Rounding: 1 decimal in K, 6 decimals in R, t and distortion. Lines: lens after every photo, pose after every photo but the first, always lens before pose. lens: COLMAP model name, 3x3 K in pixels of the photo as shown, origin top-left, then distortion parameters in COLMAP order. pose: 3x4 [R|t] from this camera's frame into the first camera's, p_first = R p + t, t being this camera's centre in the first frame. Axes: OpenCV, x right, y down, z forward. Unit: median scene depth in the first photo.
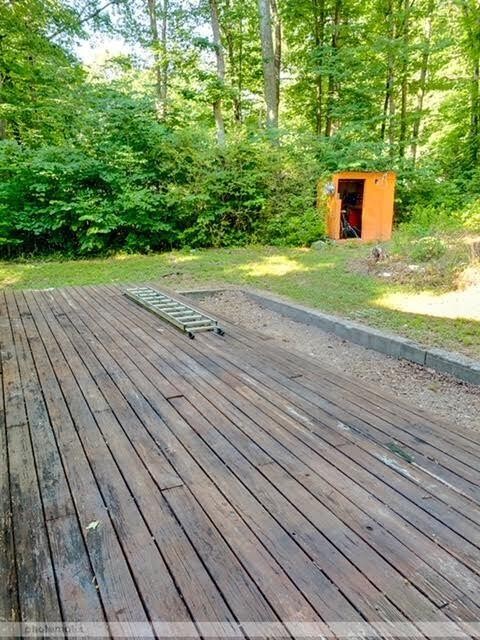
lens RADIAL K [[491.6, 0, 240.0], [0, 491.6, 320.0], [0, 0, 1]] dist [-0.004513, -0.006896]
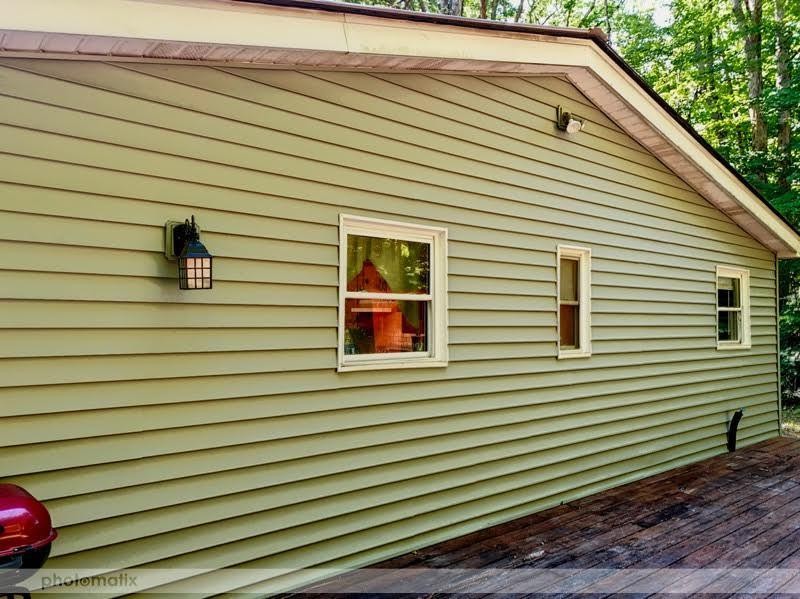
lens RADIAL K [[614.5, 0, 400.0], [0, 614.5, 299.5], [0, 0, 1]] dist [-0.004513, -0.006896]
pose [[0.230558, -0.022996, -0.972787, 0.443883], [-0.240676, 0.967311, -0.079908, -0.081846], [0.942825, 0.252550, 0.217486, 0.305822]]
